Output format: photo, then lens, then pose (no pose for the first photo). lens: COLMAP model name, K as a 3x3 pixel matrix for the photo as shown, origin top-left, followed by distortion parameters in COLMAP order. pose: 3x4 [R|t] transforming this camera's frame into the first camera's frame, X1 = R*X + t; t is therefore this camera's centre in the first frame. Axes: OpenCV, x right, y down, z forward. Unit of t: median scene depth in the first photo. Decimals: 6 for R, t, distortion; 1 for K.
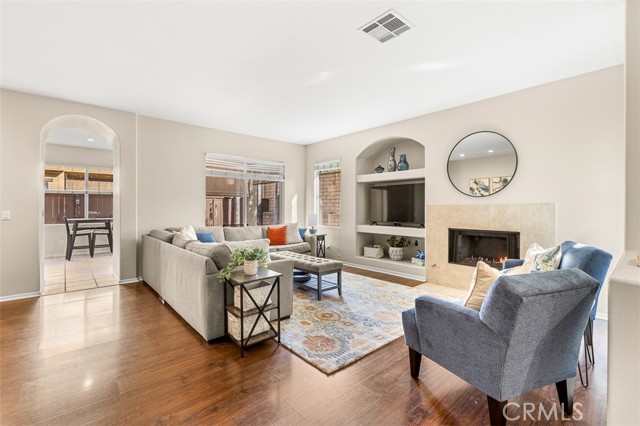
lens RADIAL K [[289.3, 0, 321.2], [0, 289.3, 211.0], [0, 0, 1]] dist [0.004260, 0.001069]
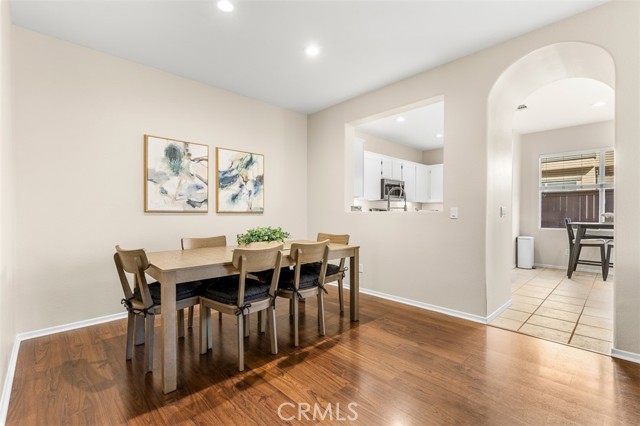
lens RADIAL K [[289.3, 0, 321.8], [0, 289.3, 213.5], [0, 0, 1]] dist [0.004260, 0.001069]
pose [[0.046818, 0.002740, -0.998900, -0.150918], [-0.010088, 0.999947, 0.002270, 0.009927], [0.998852, 0.009971, 0.046843, 0.317088]]
